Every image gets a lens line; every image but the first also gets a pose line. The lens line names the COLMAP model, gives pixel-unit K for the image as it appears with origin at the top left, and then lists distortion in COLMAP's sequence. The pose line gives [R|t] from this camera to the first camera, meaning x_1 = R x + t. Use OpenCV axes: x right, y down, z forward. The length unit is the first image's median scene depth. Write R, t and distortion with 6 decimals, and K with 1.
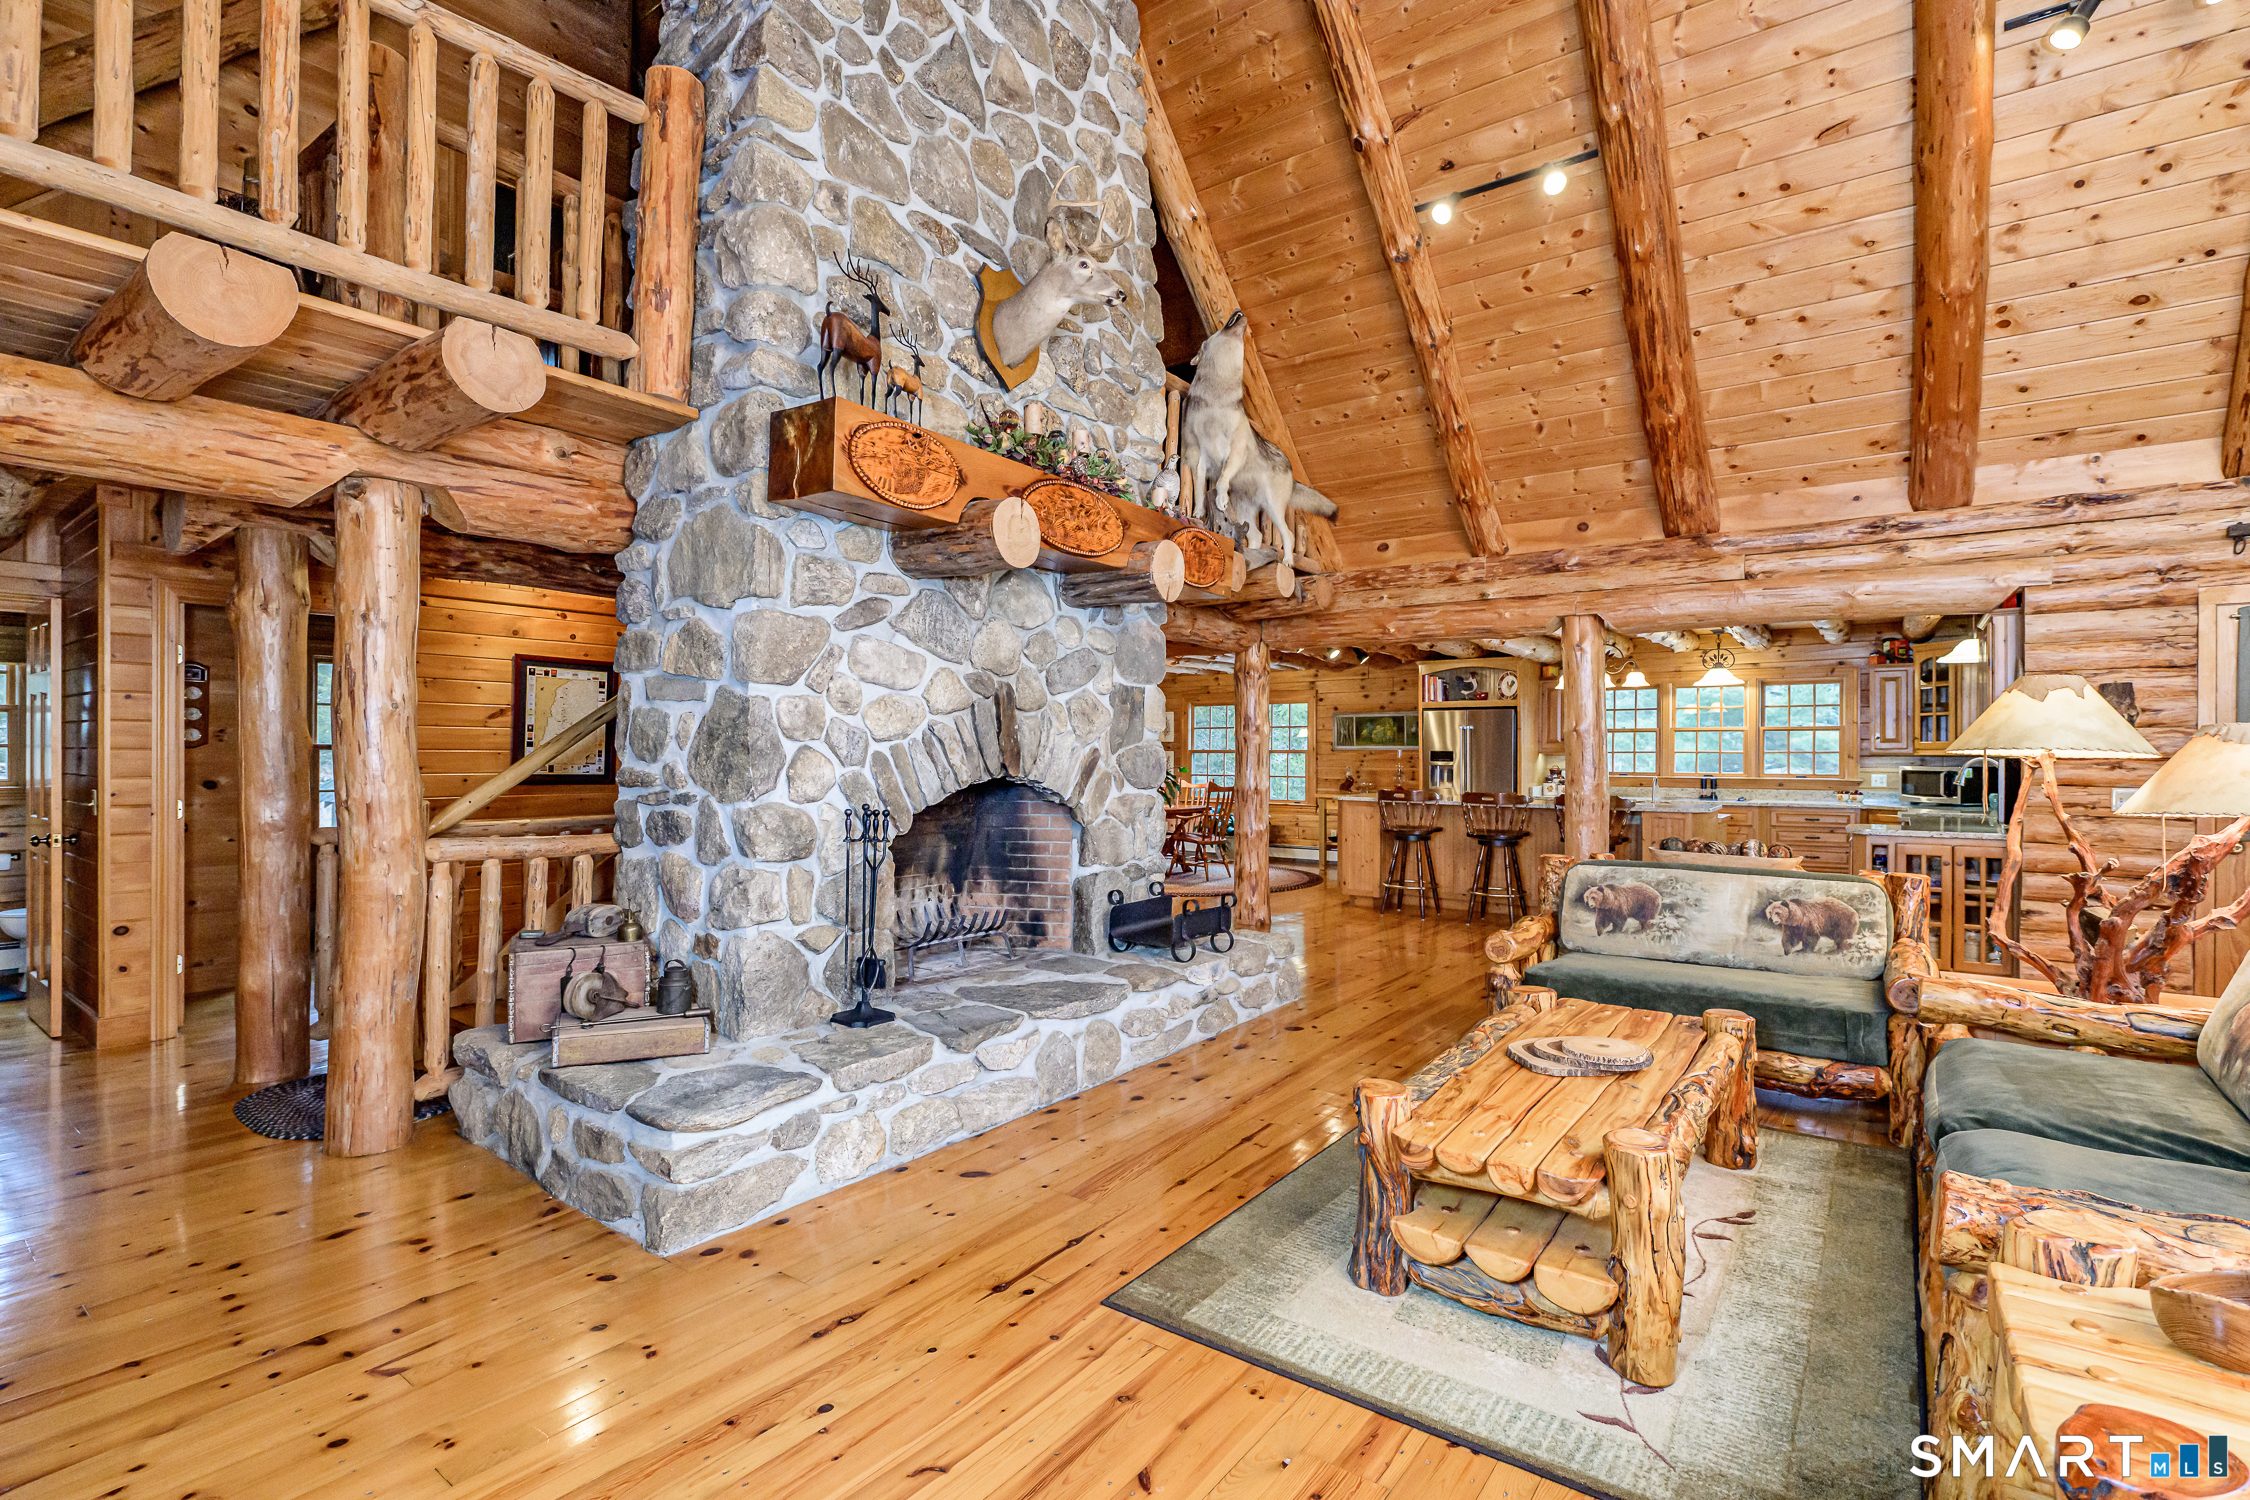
lens RADIAL K [[1055.9, 0, 1113.5], [0, 1055.9, 749.9], [0, 0, 1]] dist [-0.006234, -0.000879]
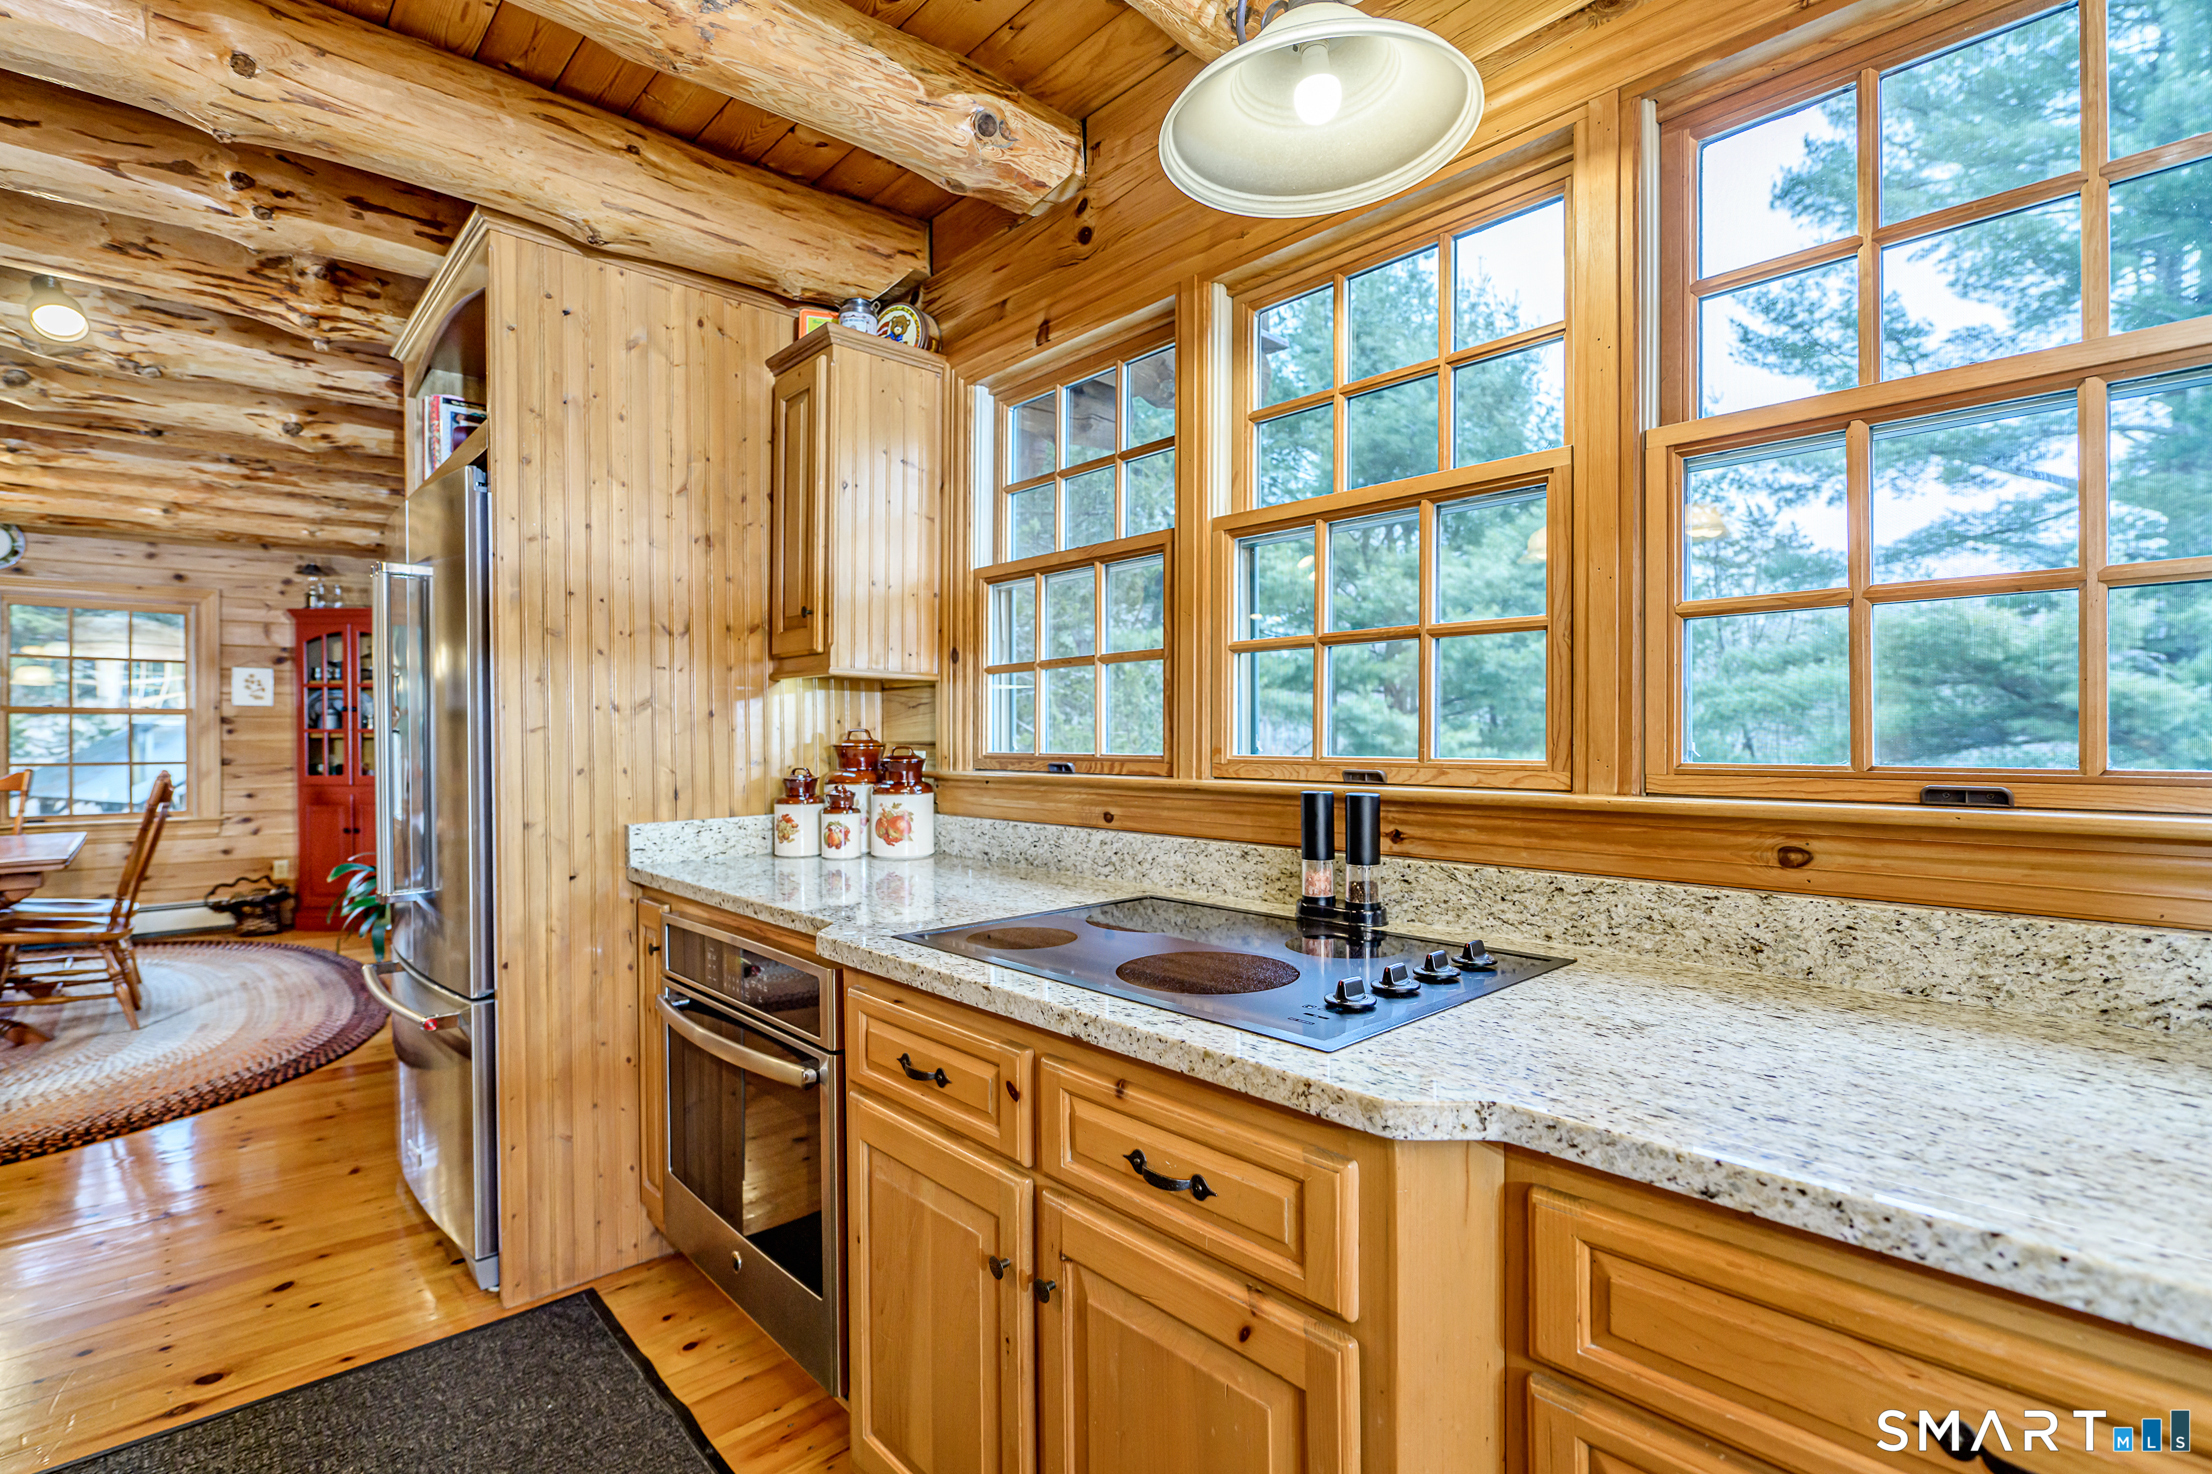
lens RADIAL K [[1038.1, 0, 1108.1], [0, 1038.1, 744.2], [0, 0, 1]] dist [-0.006234, -0.000879]
pose [[0.985341, -0.007430, -0.170437, 0.539099], [0.010160, 0.999834, 0.015147, 0.016145], [0.170296, -0.016657, 0.985252, 0.810545]]
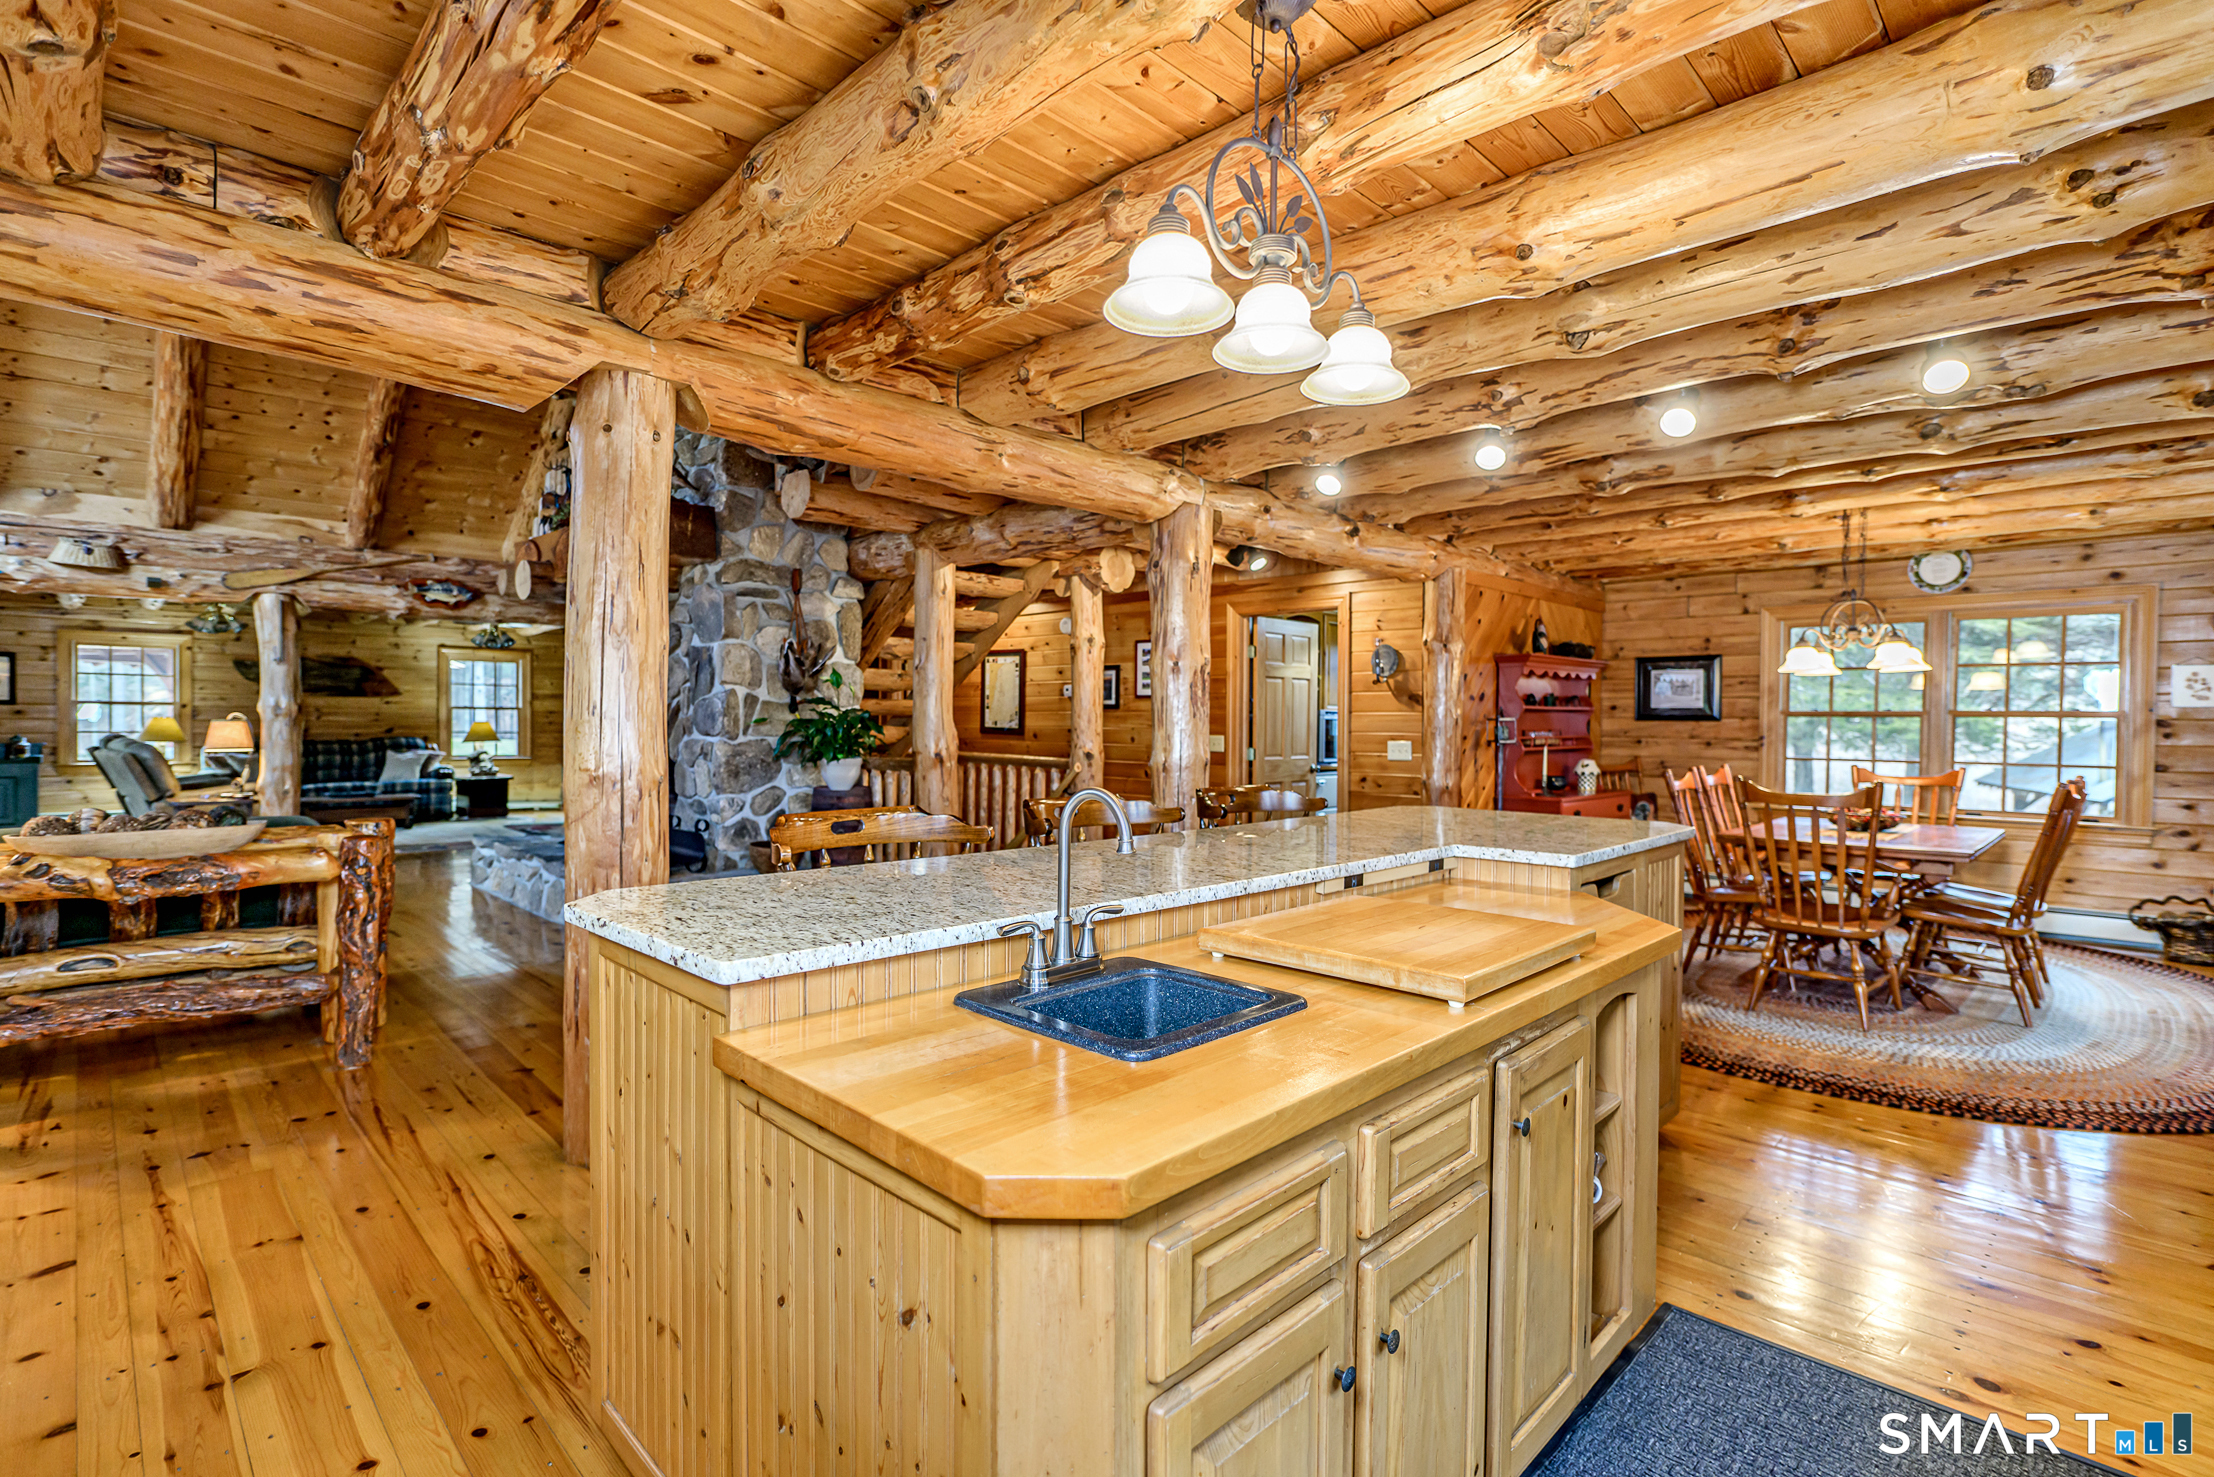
lens RADIAL K [[1039.0, 0, 1108.7], [0, 1039.0, 725.4], [0, 0, 1]] dist [-0.006234, -0.000879]
pose [[-0.132326, -0.004084, -0.991198, 0.555517], [-0.005321, 0.999980, -0.003410, 0.012208], [0.991192, 0.004823, -0.132345, 0.826803]]
